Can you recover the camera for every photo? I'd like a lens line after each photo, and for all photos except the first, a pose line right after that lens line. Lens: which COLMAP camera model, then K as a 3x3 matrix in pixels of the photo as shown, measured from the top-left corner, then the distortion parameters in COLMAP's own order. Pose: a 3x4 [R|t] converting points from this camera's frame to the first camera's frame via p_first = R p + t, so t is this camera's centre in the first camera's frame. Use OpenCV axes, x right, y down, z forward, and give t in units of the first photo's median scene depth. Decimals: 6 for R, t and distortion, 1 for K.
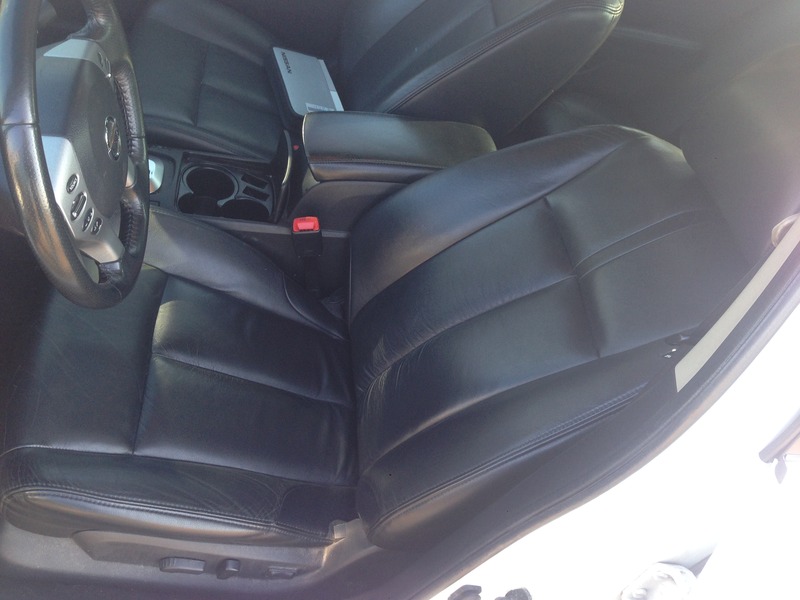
lens RADIAL K [[735.4, 0, 400.0], [0, 735.4, 300.0], [0, 0, 1]] dist [0.147568, -0.271158]
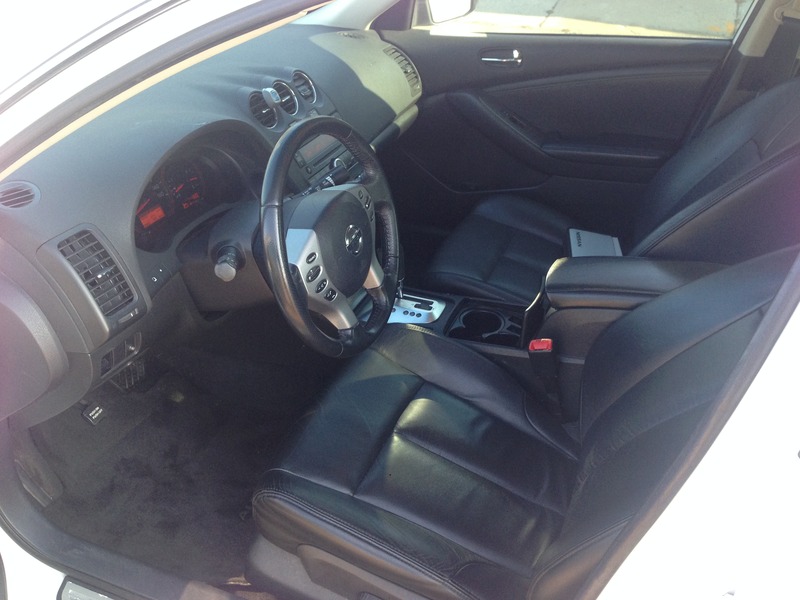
lens RADIAL K [[735.4, 0, 400.0], [0, 735.4, 300.0], [0, 0, 1]] dist [0.147568, -0.271158]
pose [[0.854821, -0.028310, -0.518151, 0.274449], [-0.142493, 0.947323, -0.286837, 0.186628], [0.498977, 0.319027, 0.805757, -0.038263]]
